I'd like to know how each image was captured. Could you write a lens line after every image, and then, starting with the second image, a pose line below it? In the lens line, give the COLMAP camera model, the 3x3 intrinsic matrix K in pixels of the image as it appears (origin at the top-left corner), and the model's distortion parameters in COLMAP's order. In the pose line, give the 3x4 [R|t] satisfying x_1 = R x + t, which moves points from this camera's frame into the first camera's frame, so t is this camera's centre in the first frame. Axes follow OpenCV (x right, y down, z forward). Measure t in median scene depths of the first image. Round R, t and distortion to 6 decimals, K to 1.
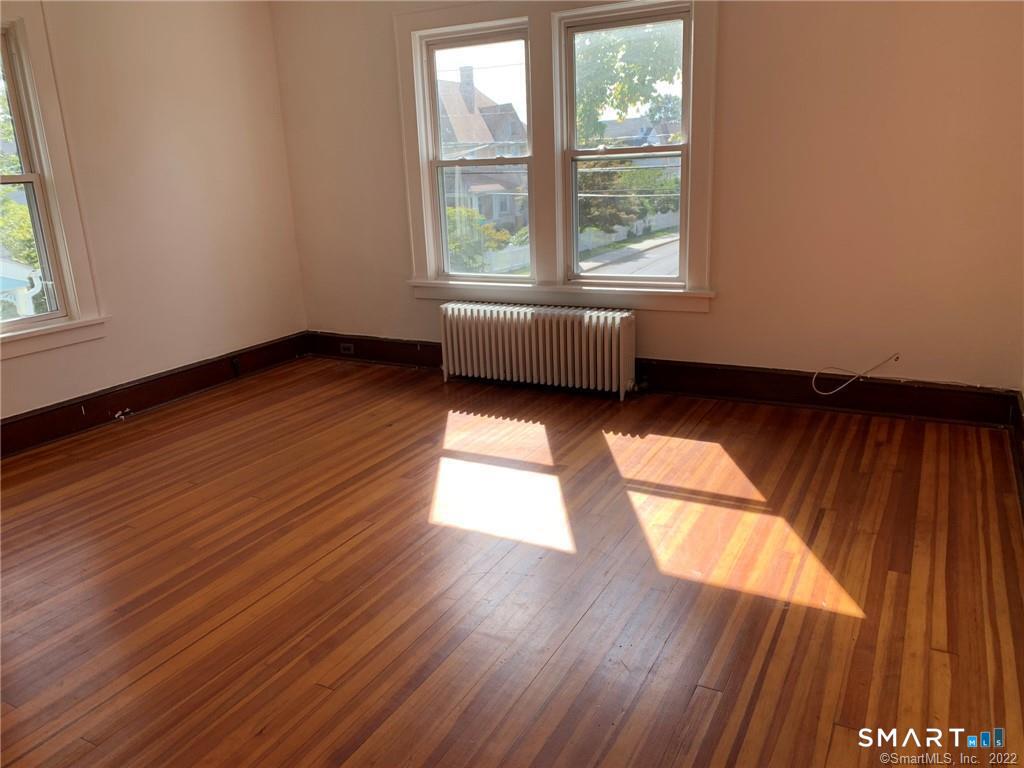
lens RADIAL K [[778.3, 0, 507.6], [0, 778.3, 376.8], [0, 0, 1]] dist [0.034519, -0.040324]
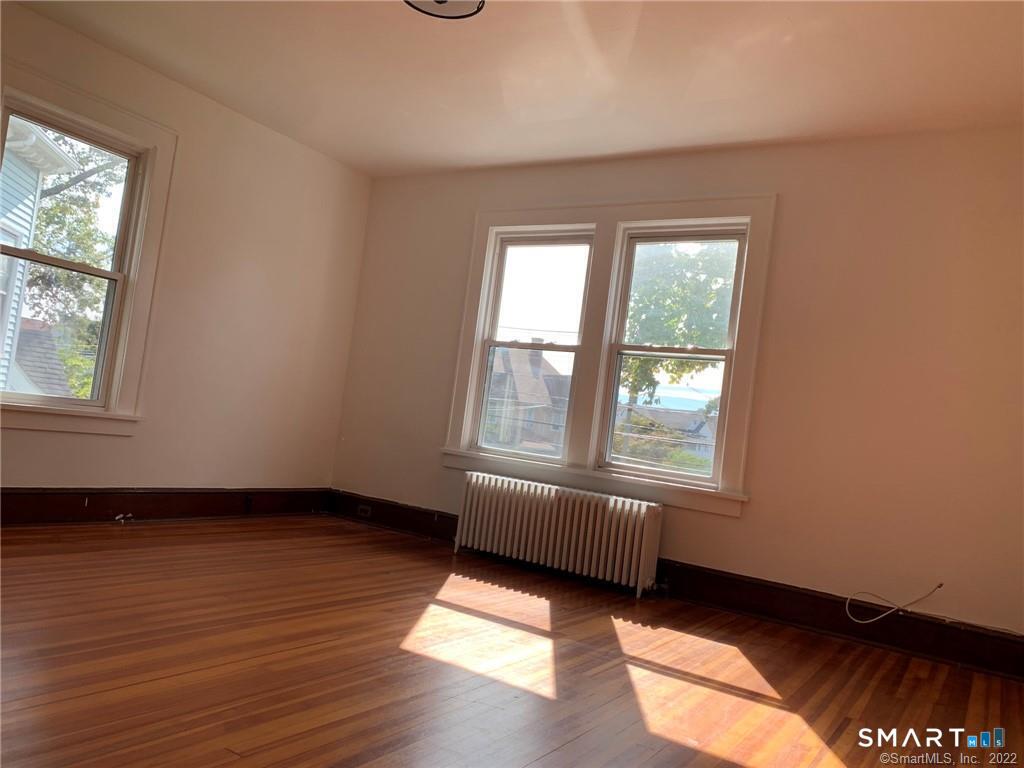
lens RADIAL K [[778.3, 0, 510.8], [0, 778.3, 380.3], [0, 0, 1]] dist [0.034519, -0.040324]
pose [[0.983526, 0.163405, -0.077301, 0.030614], [-0.179683, 0.930485, -0.319235, 0.121854], [0.019763, 0.327866, 0.944518, 0.039187]]
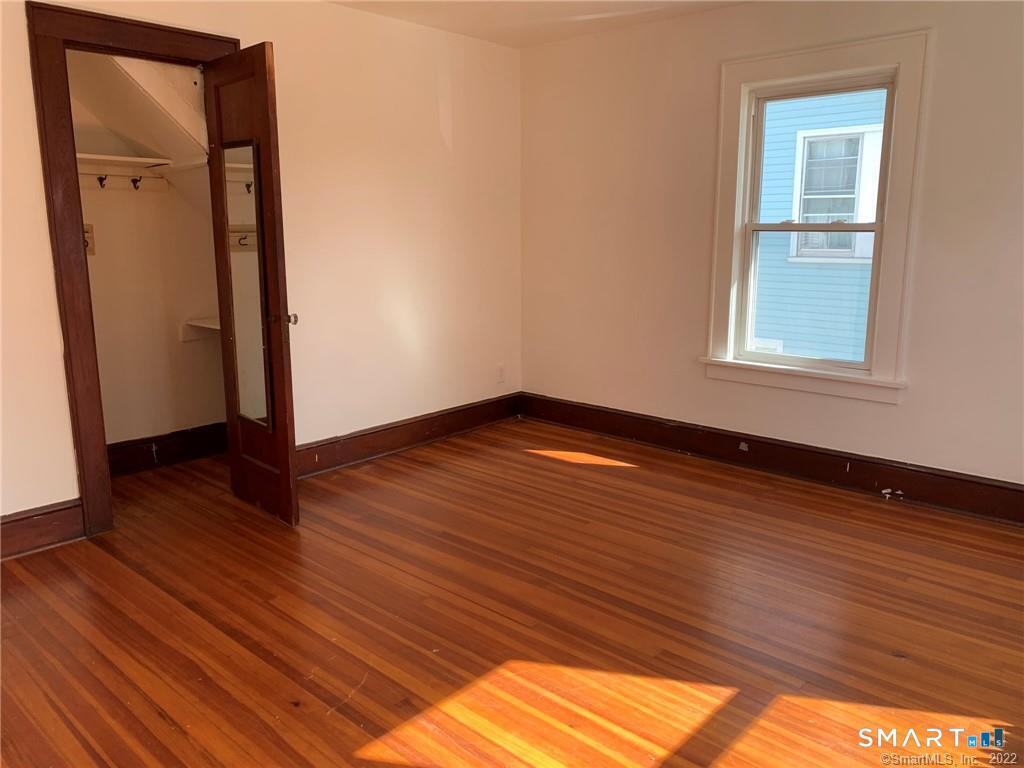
lens RADIAL K [[778.3, 0, 521.6], [0, 778.3, 379.3], [0, 0, 1]] dist [0.034519, -0.040324]
pose [[-0.242016, 0.221882, -0.944562, 0.442830], [-0.246342, 0.927552, 0.281004, -0.233640], [0.938479, 0.300693, -0.169824, 0.782177]]
